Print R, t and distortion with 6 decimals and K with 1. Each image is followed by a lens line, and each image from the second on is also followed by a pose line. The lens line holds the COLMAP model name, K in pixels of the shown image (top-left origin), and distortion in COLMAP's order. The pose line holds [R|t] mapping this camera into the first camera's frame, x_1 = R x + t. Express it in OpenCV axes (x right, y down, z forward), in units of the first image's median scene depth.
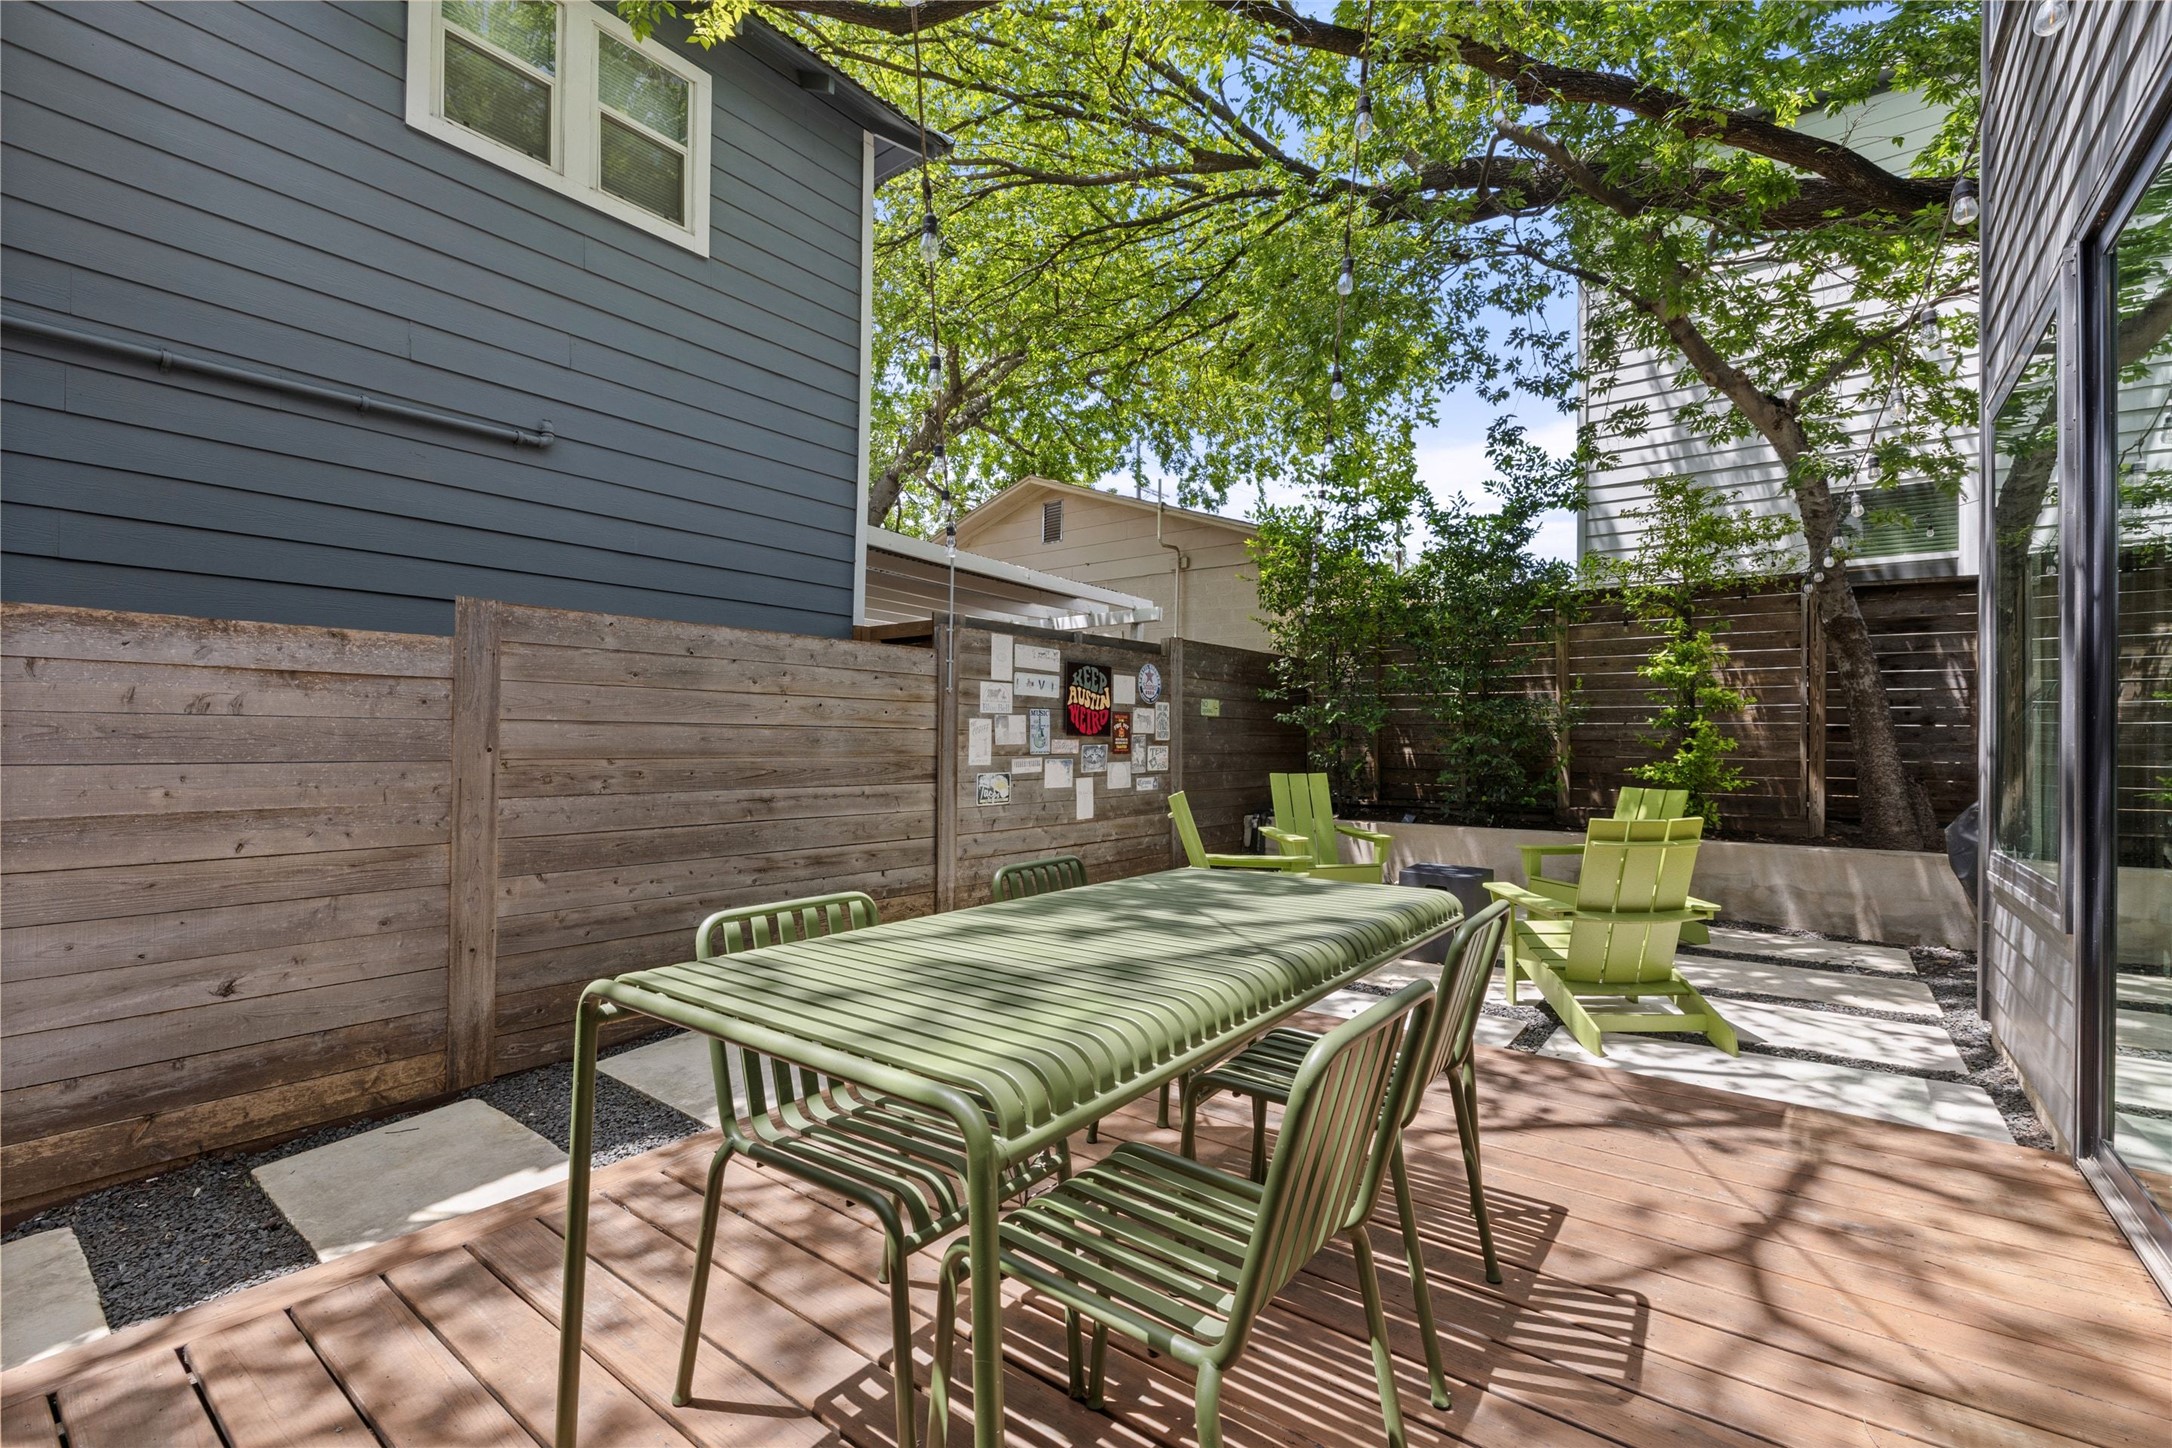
lens RADIAL K [[907.4, 0, 1098.8], [0, 907.4, 730.5], [0, 0, 1]] dist [0.003270, 0.000236]
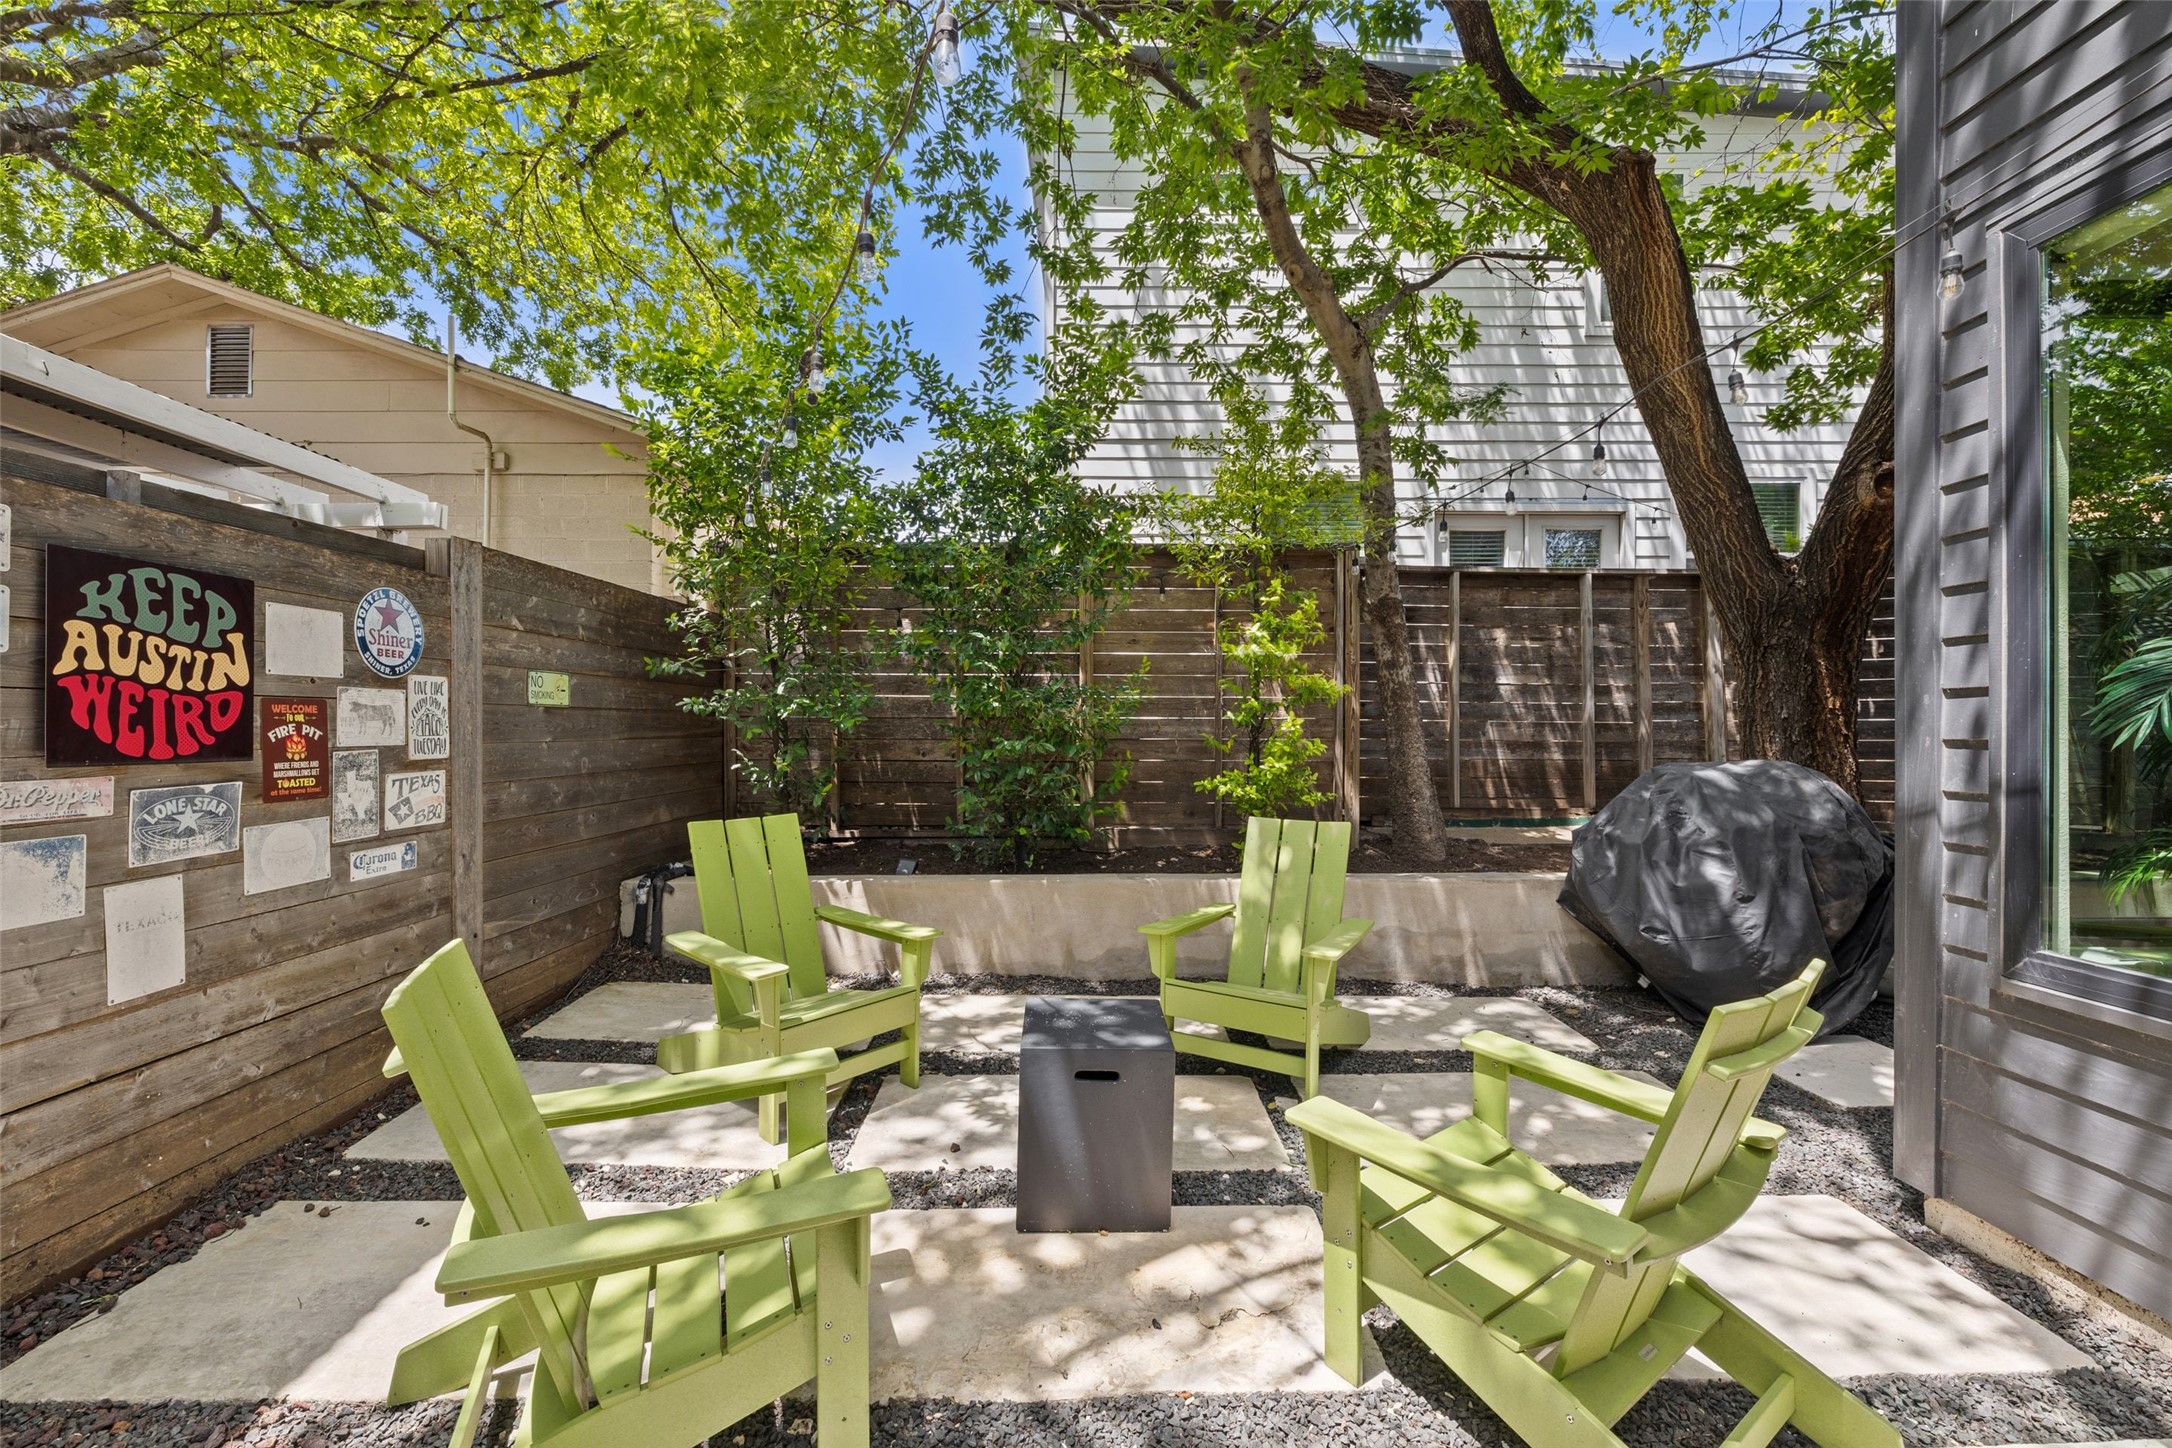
lens RADIAL K [[907.4, 0, 1089.9], [0, 907.4, 727.3], [0, 0, 1]] dist [0.003270, 0.000236]
pose [[0.790137, -0.008988, 0.612864, 0.052843], [-0.001482, 0.999862, 0.016574, -0.013215], [-0.612928, -0.014004, 0.790015, 0.436184]]
